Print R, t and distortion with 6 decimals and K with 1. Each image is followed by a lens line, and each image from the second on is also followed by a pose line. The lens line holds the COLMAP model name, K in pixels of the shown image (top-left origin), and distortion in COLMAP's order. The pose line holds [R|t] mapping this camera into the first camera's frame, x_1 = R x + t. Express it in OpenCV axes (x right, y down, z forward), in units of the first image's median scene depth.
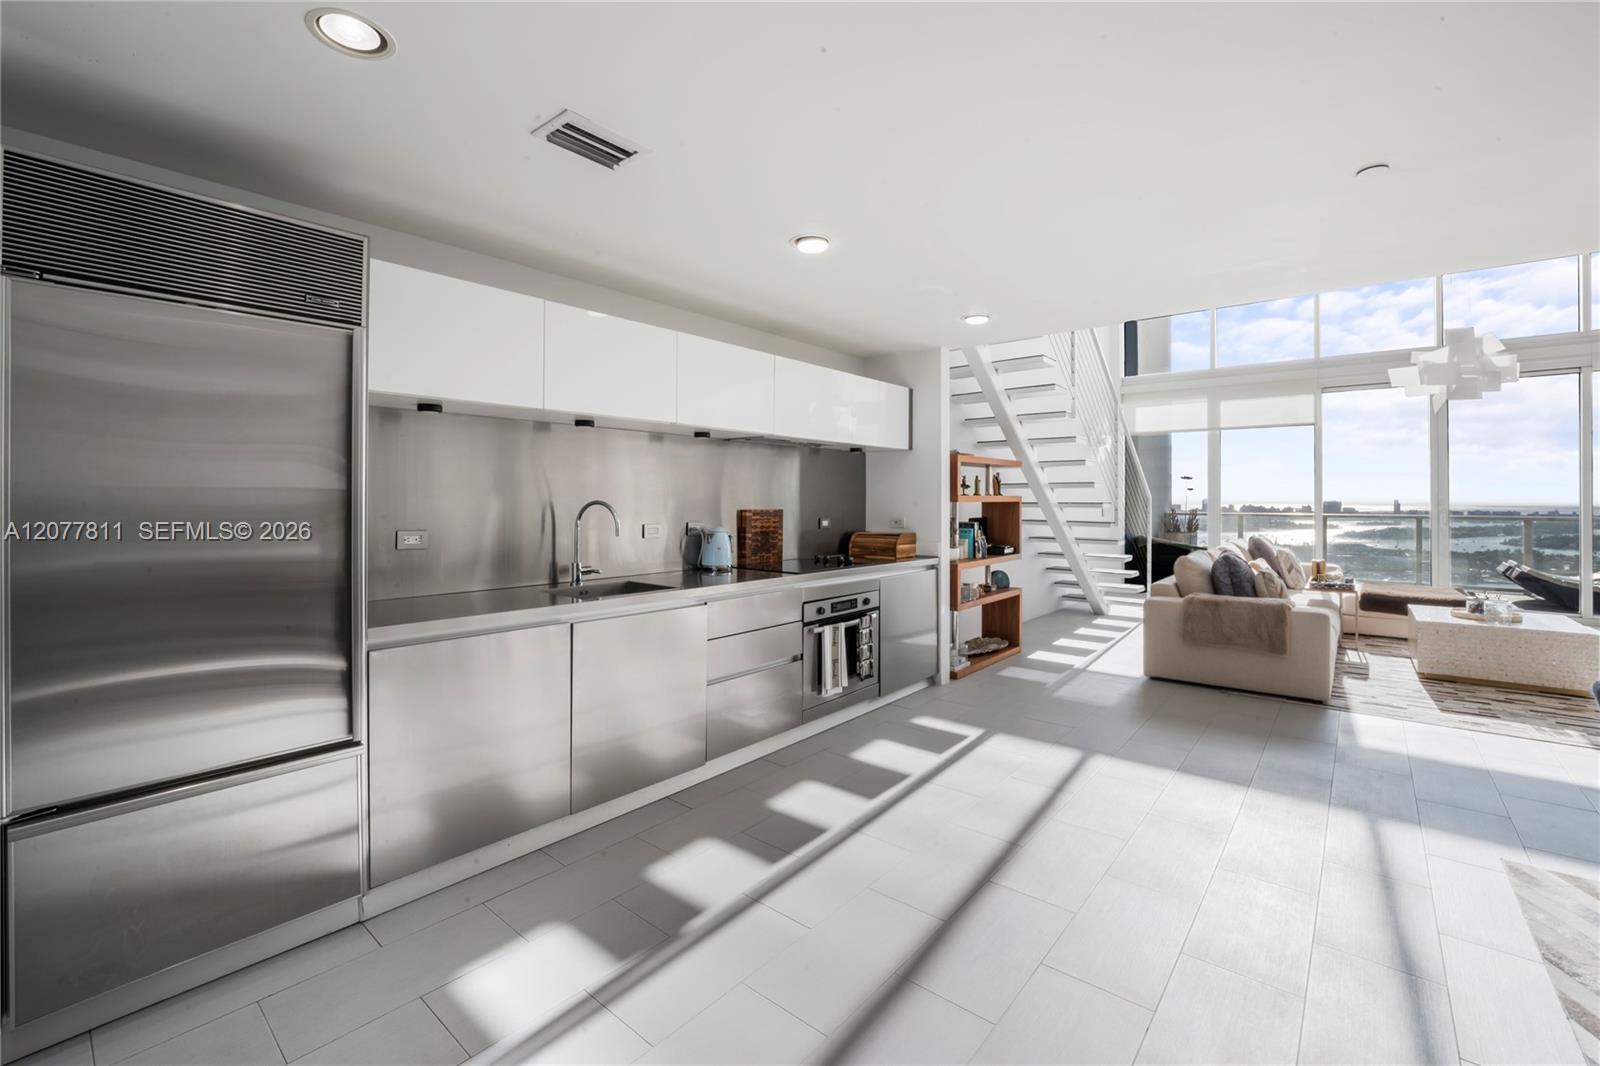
lens RADIAL K [[673.8, 0, 798.5], [0, 673.8, 499.6], [0, 0, 1]] dist [-0.024108, 0.000339]
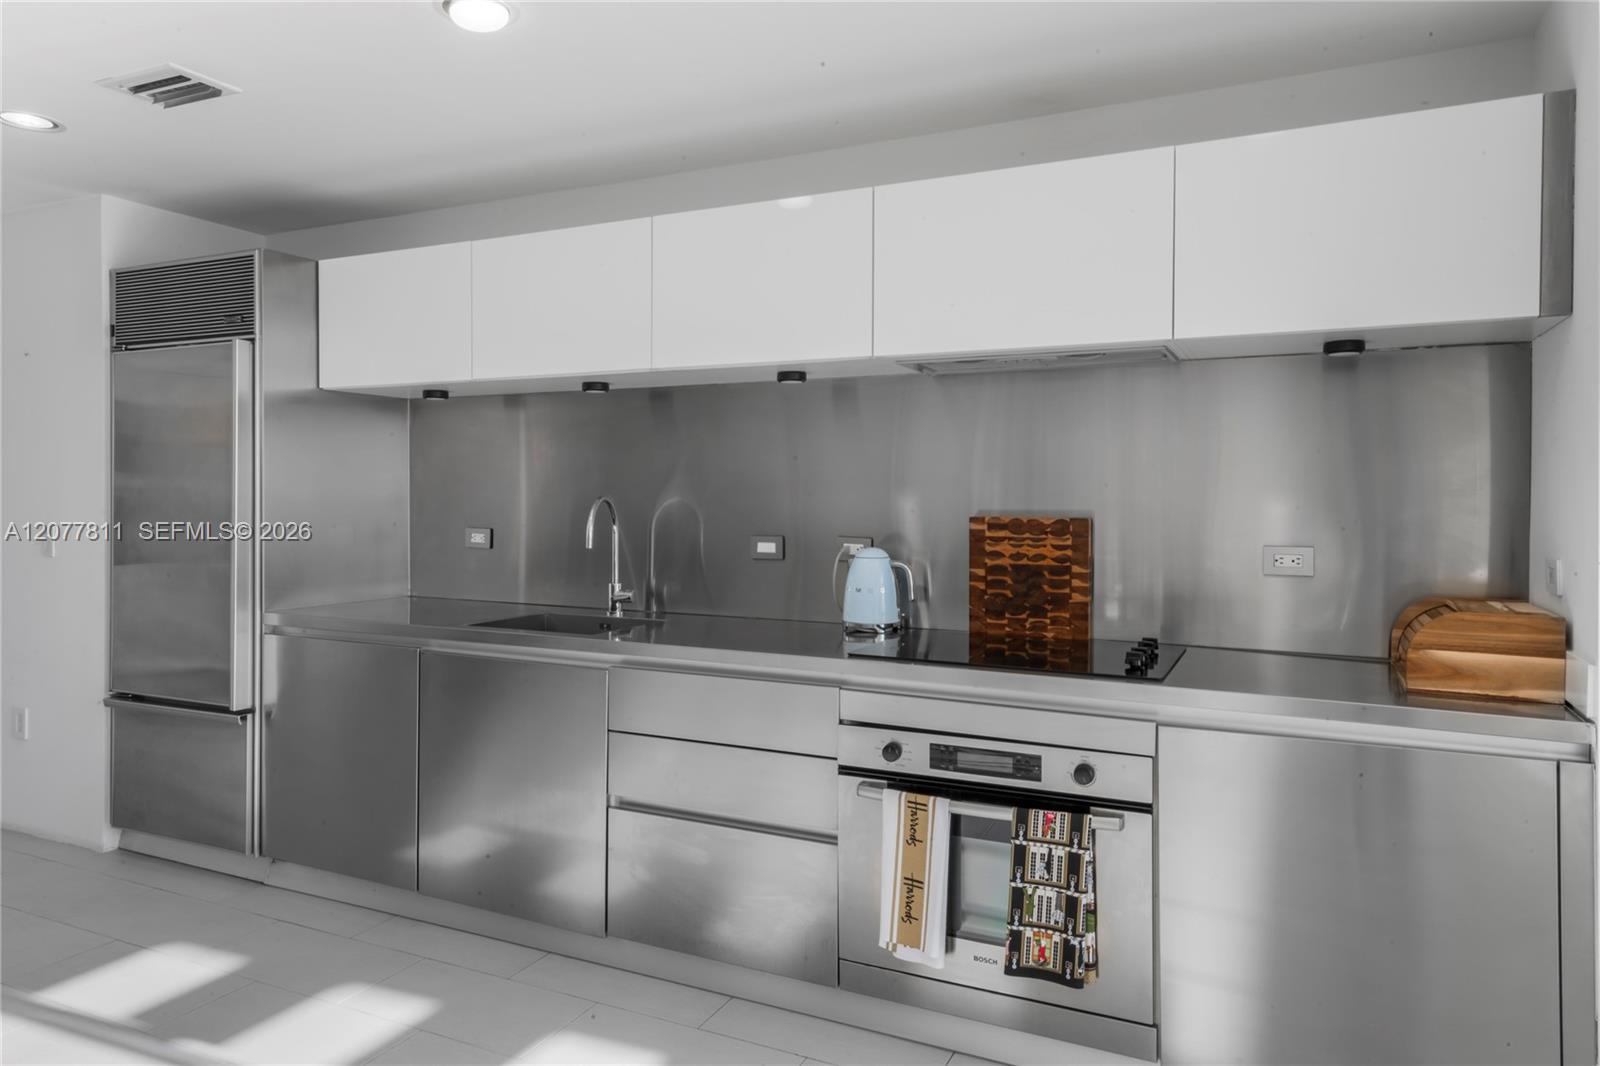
lens RADIAL K [[1017.3, 0, 773.2], [0, 1017.3, 496.2], [0, 0, 1]] dist [0.008581, 0.001717]
pose [[0.266116, 0.001114, -0.963940, 0.436518], [-0.001921, 0.999998, 0.000625, 0.000231], [0.963939, 0.001685, 0.266118, 0.512656]]
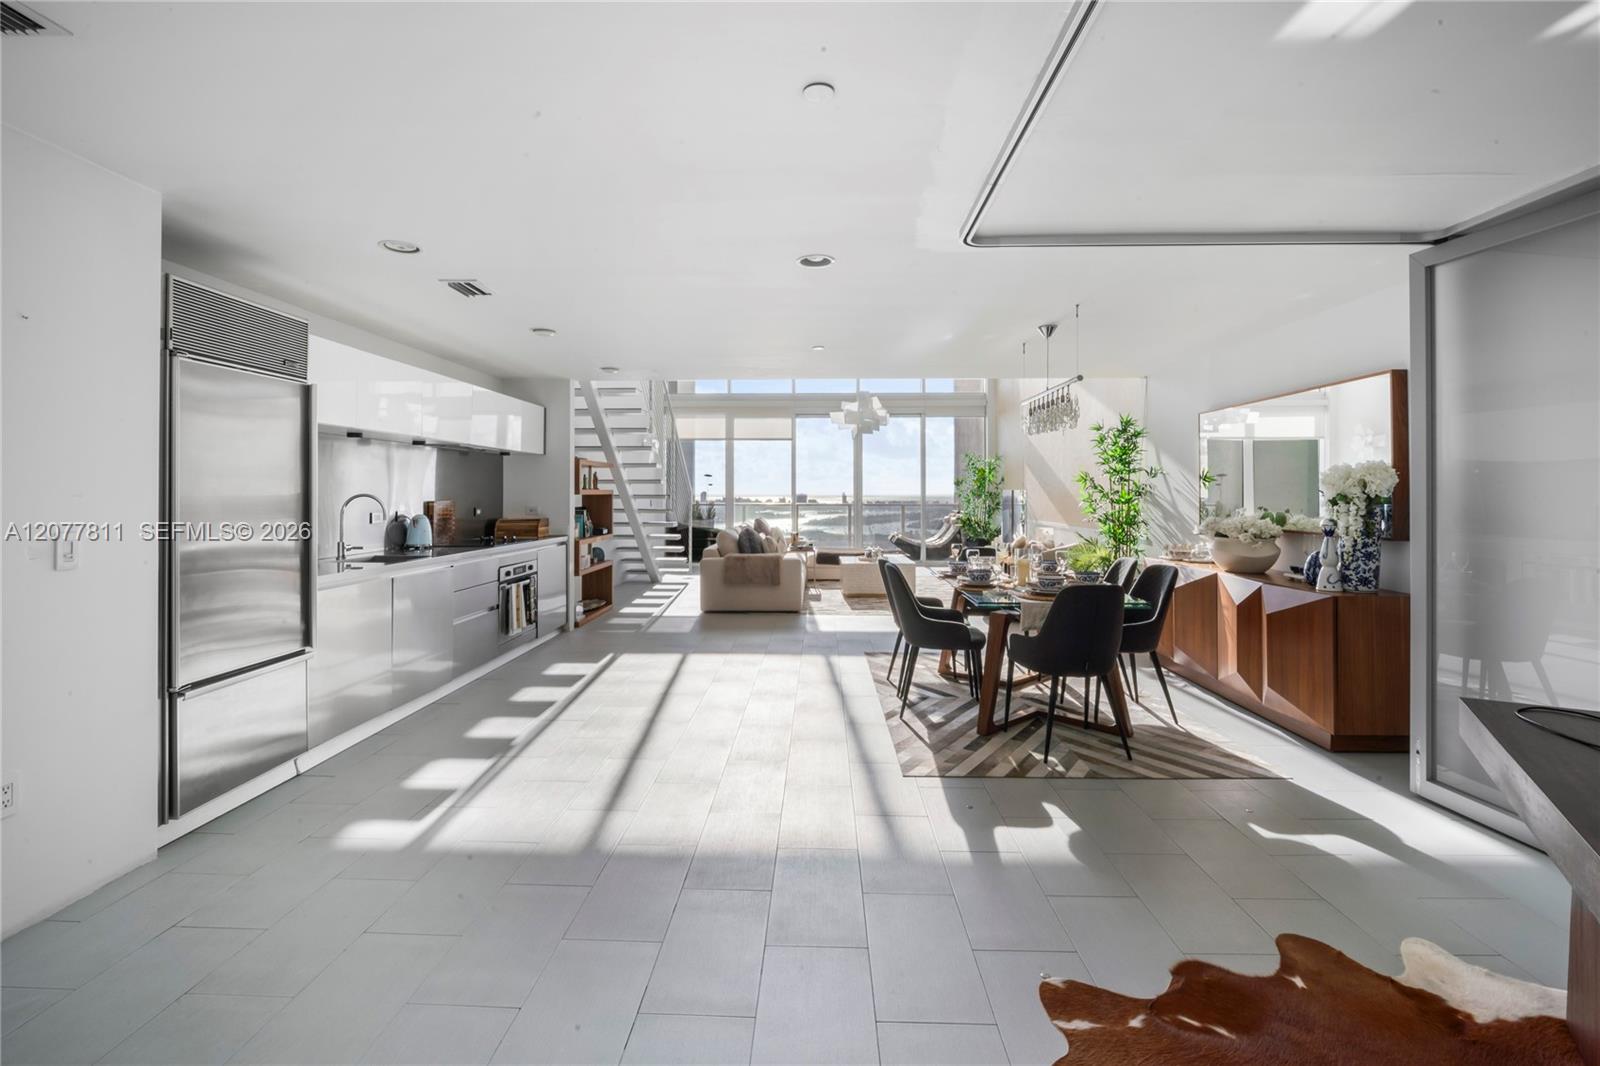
lens RADIAL K [[673.8, 0, 798.5], [0, 673.8, 499.6], [0, 0, 1]] dist [-0.024108, 0.000339]
pose [[0.781899, -0.008665, 0.623345, -0.257429], [0.002530, 0.999939, 0.010727, 0.000693], [-0.623400, -0.006810, 0.781874, -0.319264]]
